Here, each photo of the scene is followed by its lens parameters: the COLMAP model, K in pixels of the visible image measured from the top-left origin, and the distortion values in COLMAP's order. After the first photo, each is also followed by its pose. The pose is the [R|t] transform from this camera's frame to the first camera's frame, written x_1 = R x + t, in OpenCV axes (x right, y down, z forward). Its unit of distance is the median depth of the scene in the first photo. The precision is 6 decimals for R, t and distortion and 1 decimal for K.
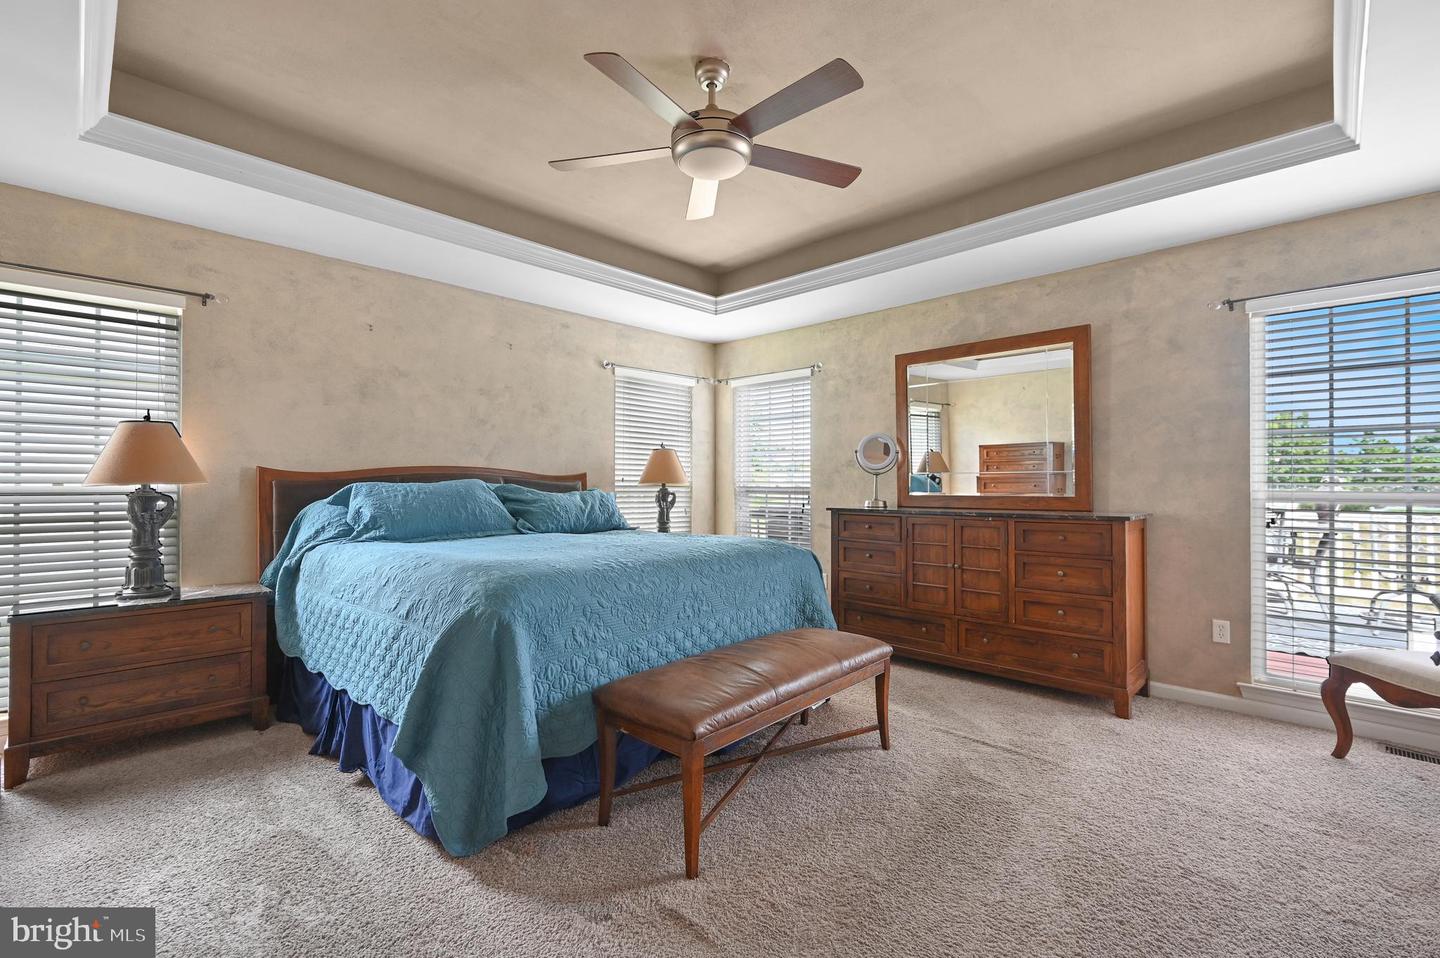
lens RADIAL K [[617.1, 0, 715.5], [0, 617.1, 476.0], [0, 0, 1]] dist [-0.000549, 0.000439]
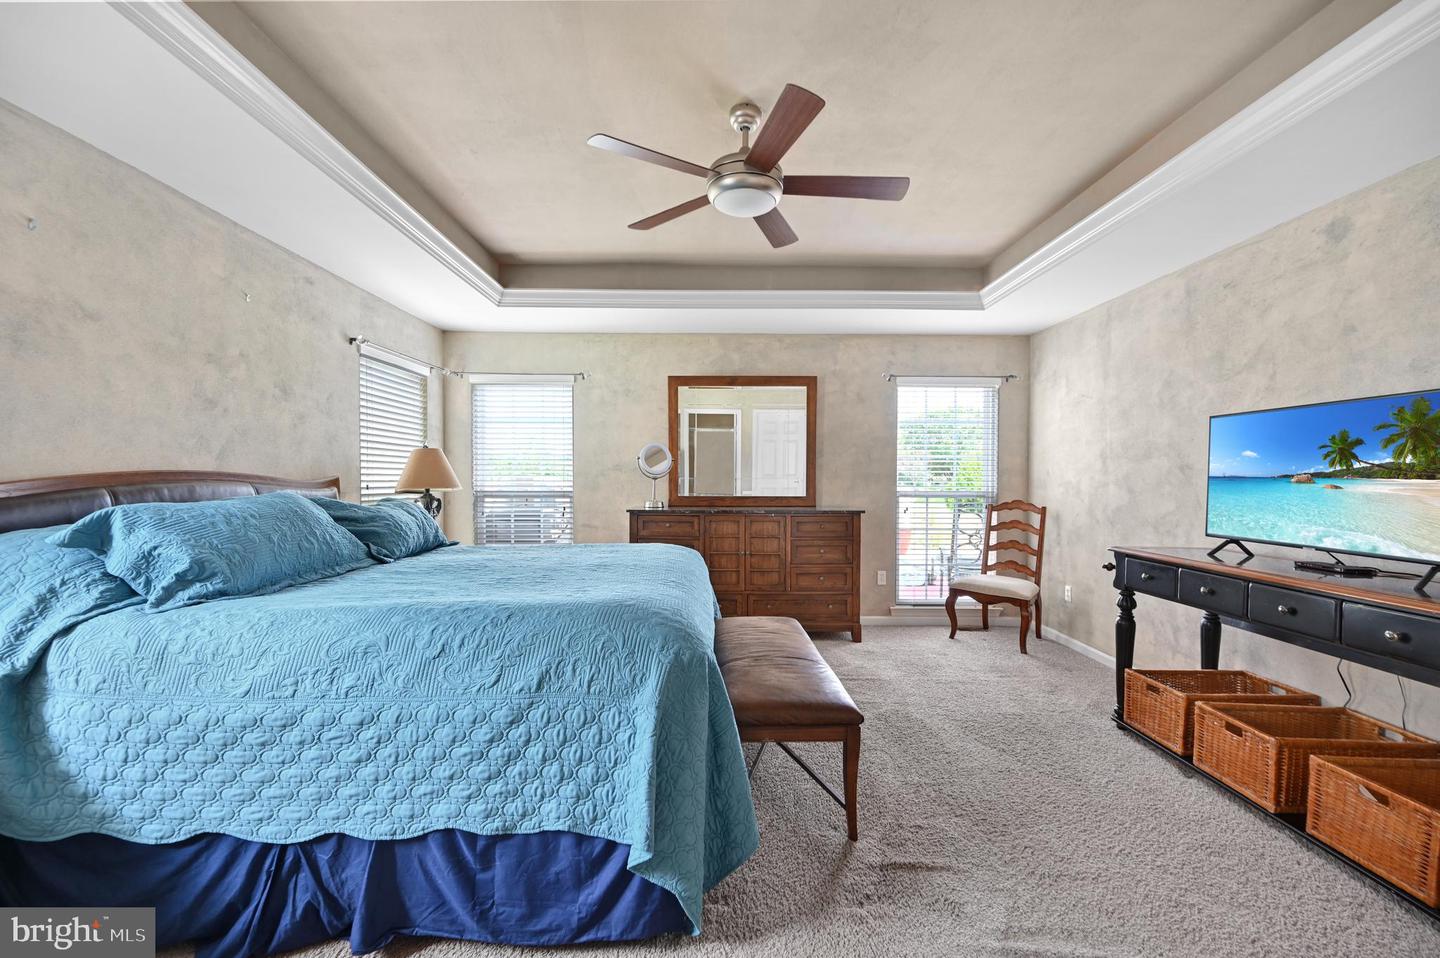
lens RADIAL K [[570.0, 0, 713.7], [0, 570.0, 479.6], [0, 0, 1]] dist [0.000319, -0.000061]
pose [[0.723461, -0.003653, 0.690355, -0.446070], [-0.011141, 0.999794, 0.016965, -0.023233], [-0.690275, -0.019965, 0.723272, 0.186654]]
